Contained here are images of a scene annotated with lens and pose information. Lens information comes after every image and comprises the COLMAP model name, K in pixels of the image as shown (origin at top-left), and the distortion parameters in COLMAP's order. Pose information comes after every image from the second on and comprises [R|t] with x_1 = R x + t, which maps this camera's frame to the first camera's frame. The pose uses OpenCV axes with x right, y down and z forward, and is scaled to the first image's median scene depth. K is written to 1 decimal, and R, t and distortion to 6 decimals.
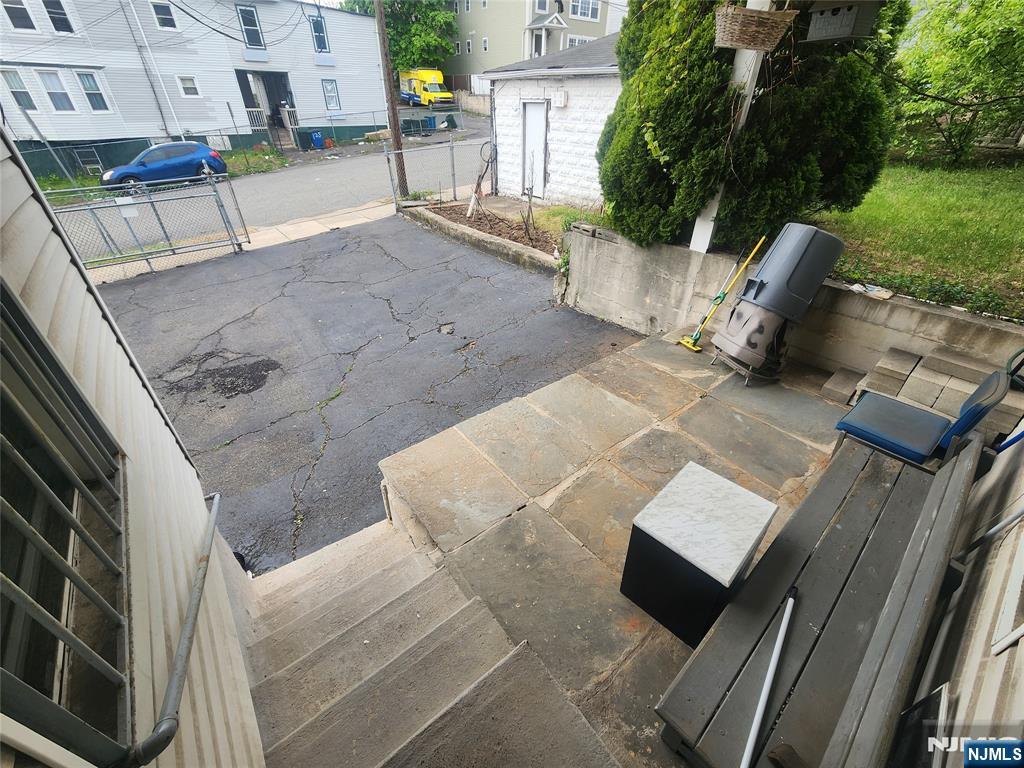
lens RADIAL K [[420.4, 0, 509.7], [0, 420.4, 384.2], [0, 0, 1]] dist [-0.001529, 0.000862]
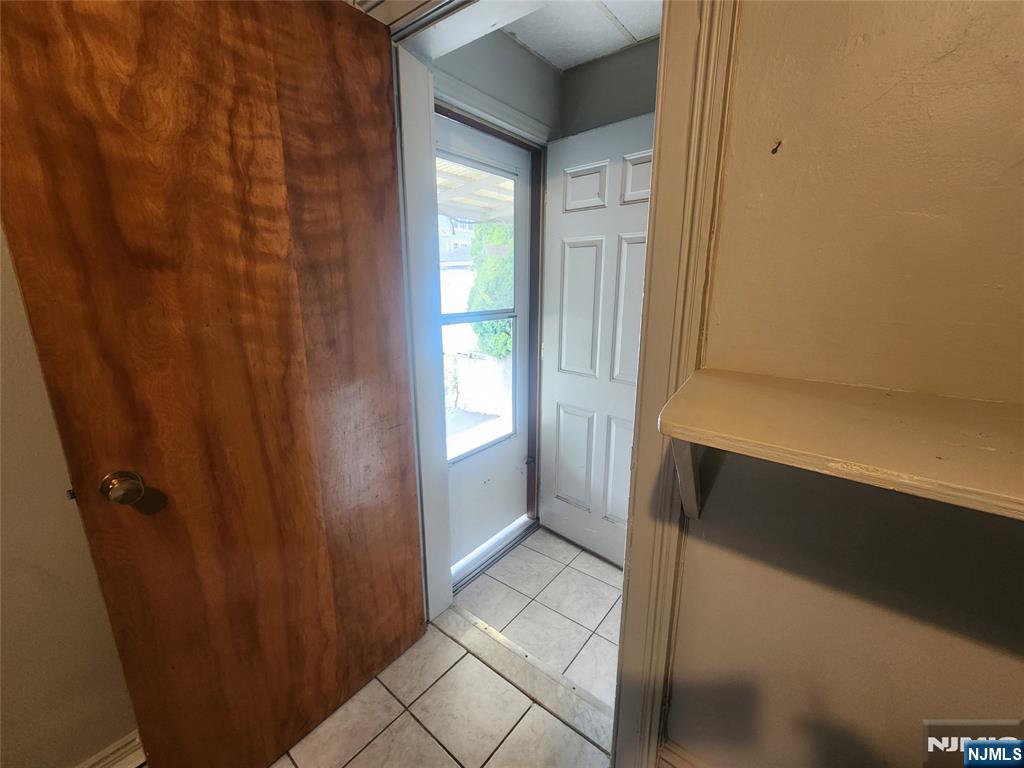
lens RADIAL K [[420.4, 0, 512.9], [0, 420.4, 381.7], [0, 0, 1]] dist [-0.001529, 0.000862]
pose [[0.973788, -0.060548, 0.219251, 0.017169], [0.135019, 0.929594, -0.342966, 0.283768], [-0.183048, 0.363579, 0.913402, -0.383282]]
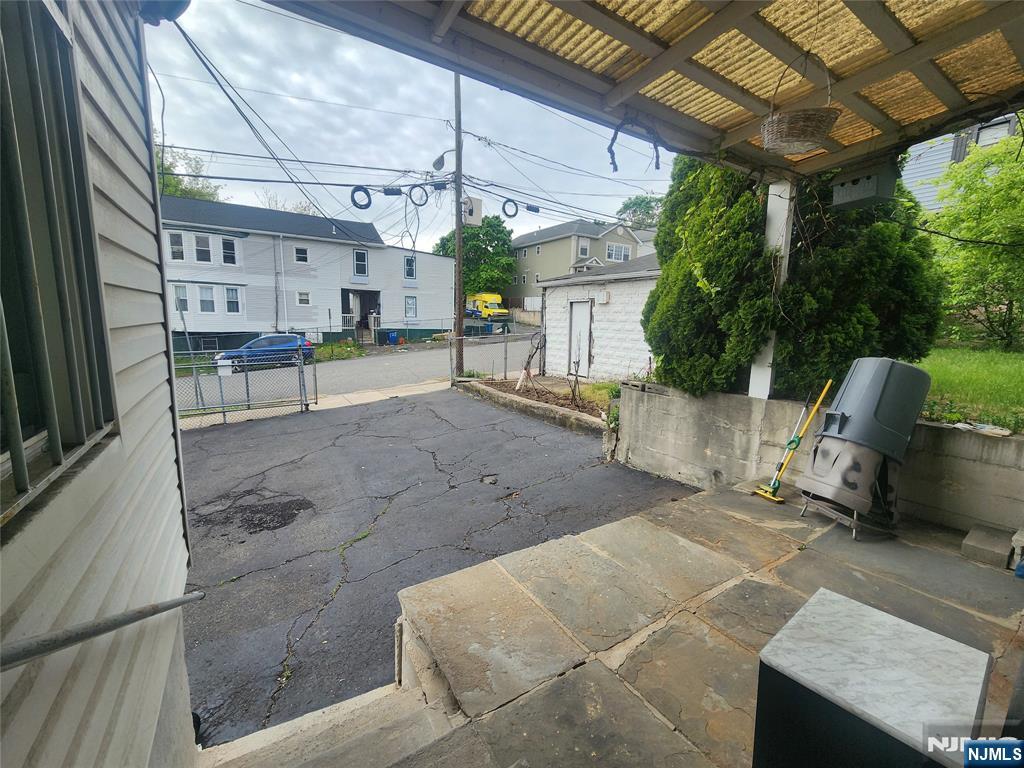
lens RADIAL K [[420.4, 0, 509.2], [0, 420.4, 384.4], [0, 0, 1]] dist [-0.001529, 0.000862]
pose [[0.994165, 0.031856, -0.103055, -0.018549], [-0.073255, 0.900676, -0.428272, 0.100981], [0.079176, 0.433322, 0.897754, 0.073672]]
